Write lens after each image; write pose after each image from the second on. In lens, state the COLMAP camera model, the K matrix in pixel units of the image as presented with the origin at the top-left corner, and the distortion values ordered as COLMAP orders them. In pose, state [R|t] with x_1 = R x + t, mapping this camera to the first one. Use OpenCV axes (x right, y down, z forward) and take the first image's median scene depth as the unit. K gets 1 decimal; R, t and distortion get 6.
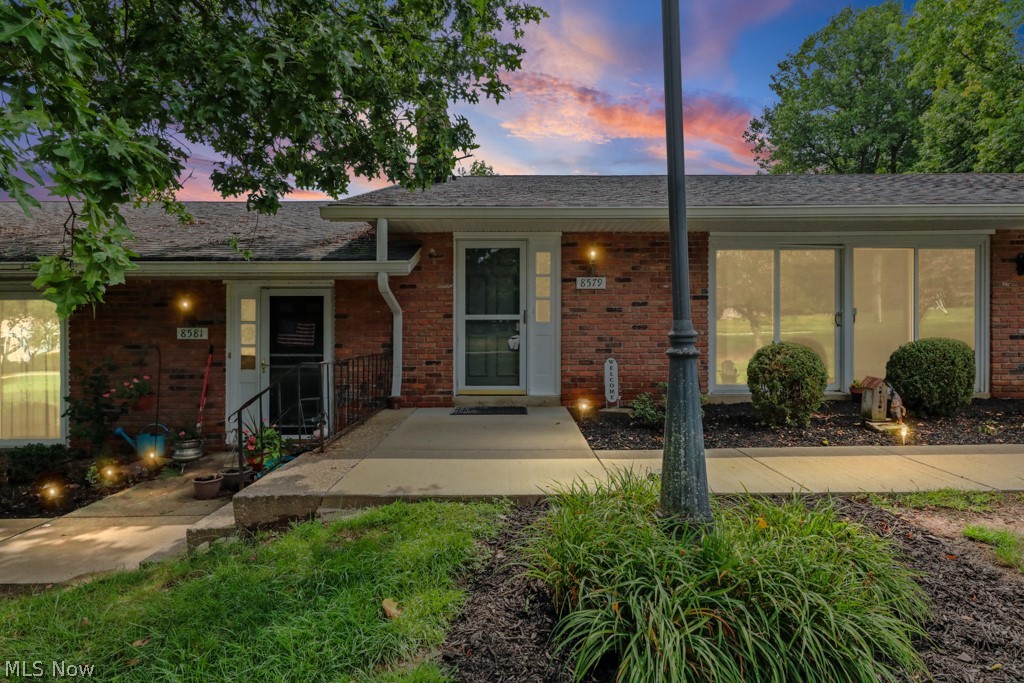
lens RADIAL K [[557.2, 0, 512.6], [0, 557.2, 331.3], [0, 0, 1]] dist [0.006754, -0.000965]
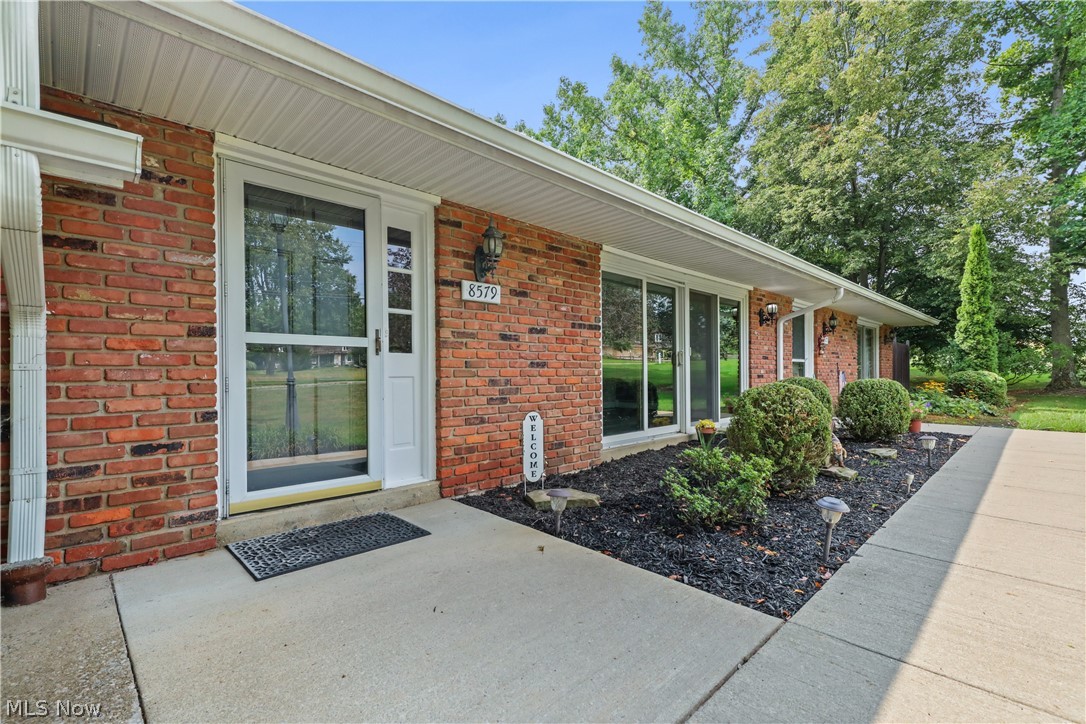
lens RADIAL K [[493.6, 0, 555.7], [0, 493.6, 379.5], [0, 0, 1]] dist [0.003036, -0.001149]
pose [[0.709995, -0.009304, 0.704145, -0.187642], [0.007554, 0.999956, 0.005595, 0.007905], [-0.704166, 0.001347, 0.710034, 0.551644]]
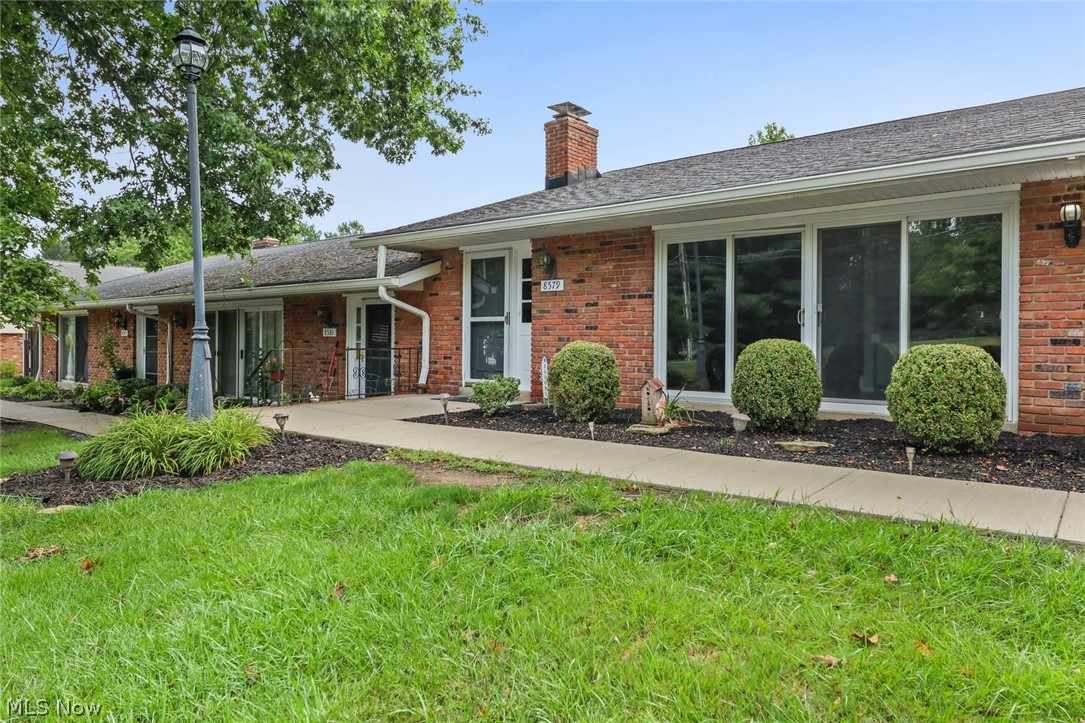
lens RADIAL K [[706.9, 0, 547.4], [0, 706.9, 338.9], [0, 0, 1]] dist [0.003281, 0.000996]
pose [[0.771179, 0.008477, -0.636562, 0.977994], [-0.008817, 0.999958, 0.002636, 0.010205], [0.636557, 0.003580, 0.771221, -0.029460]]
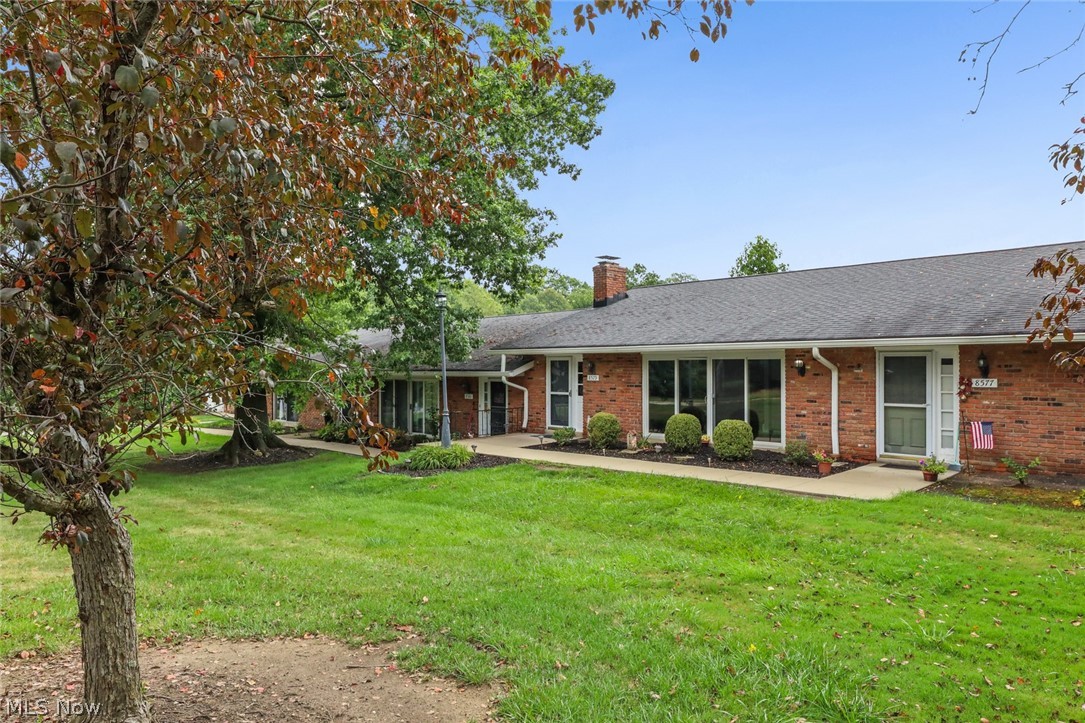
lens RADIAL K [[706.9, 0, 548.8], [0, 706.9, 363.8], [0, 0, 1]] dist [0.003281, 0.000996]
pose [[0.706398, 0.000540, -0.707814, 1.841490], [0.001550, 0.999996, 0.002310, -0.143592], [0.707813, -0.002729, 0.706395, -0.926715]]
